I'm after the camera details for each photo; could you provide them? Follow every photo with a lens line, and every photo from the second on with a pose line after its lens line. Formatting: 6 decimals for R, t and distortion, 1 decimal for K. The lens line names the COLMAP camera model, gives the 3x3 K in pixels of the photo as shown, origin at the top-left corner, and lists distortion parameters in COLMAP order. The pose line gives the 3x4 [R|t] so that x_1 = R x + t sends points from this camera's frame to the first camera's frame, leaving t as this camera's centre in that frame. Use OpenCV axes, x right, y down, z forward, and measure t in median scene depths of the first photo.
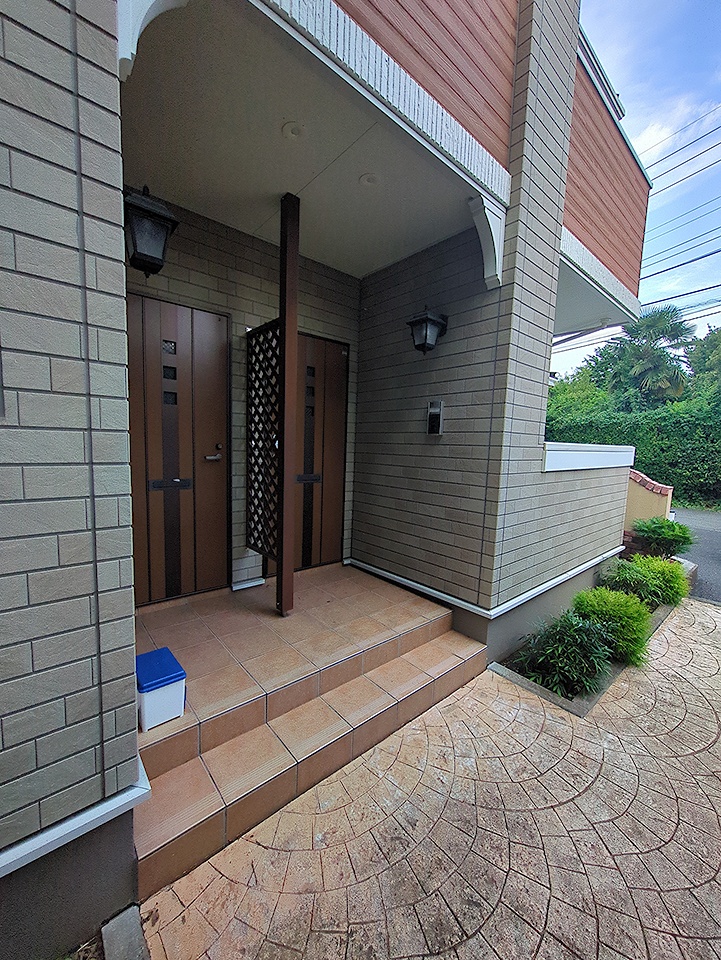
lens RADIAL K [[380.9, 0, 358.4], [0, 380.9, 486.1], [0, 0, 1]] dist [-0.000374, 0.000175]
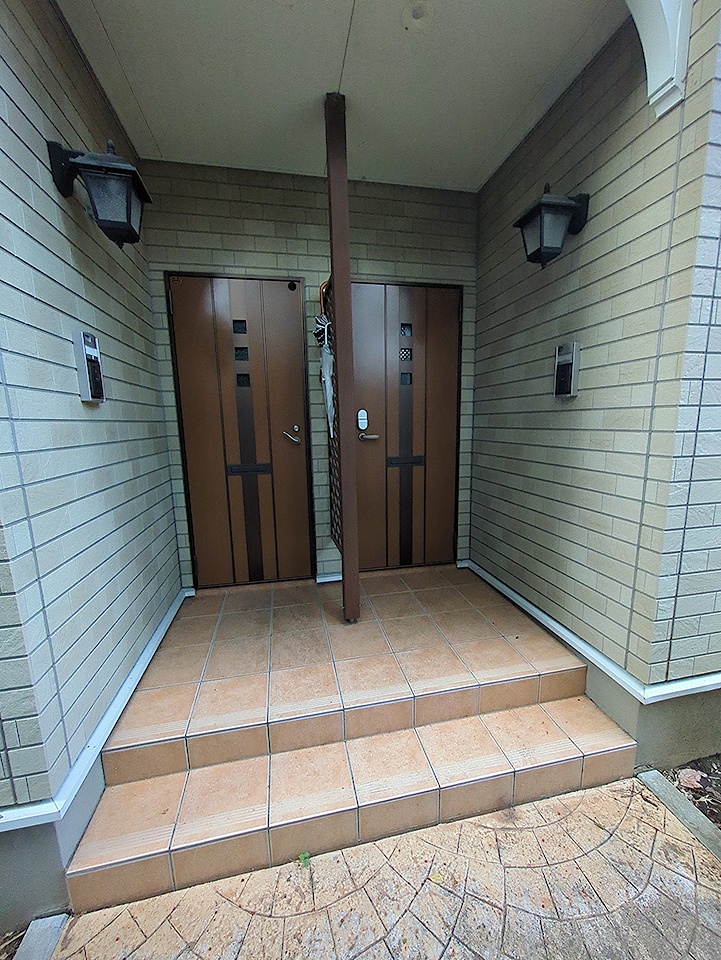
lens RADIAL K [[380.9, 0, 358.4], [0, 380.9, 486.1], [0, 0, 1]] dist [-0.000374, 0.000175]
pose [[0.873471, 0.032899, -0.485763, 0.217967], [-0.005824, 0.998349, 0.057141, -0.016700], [0.486841, -0.047082, 0.872221, 0.258849]]
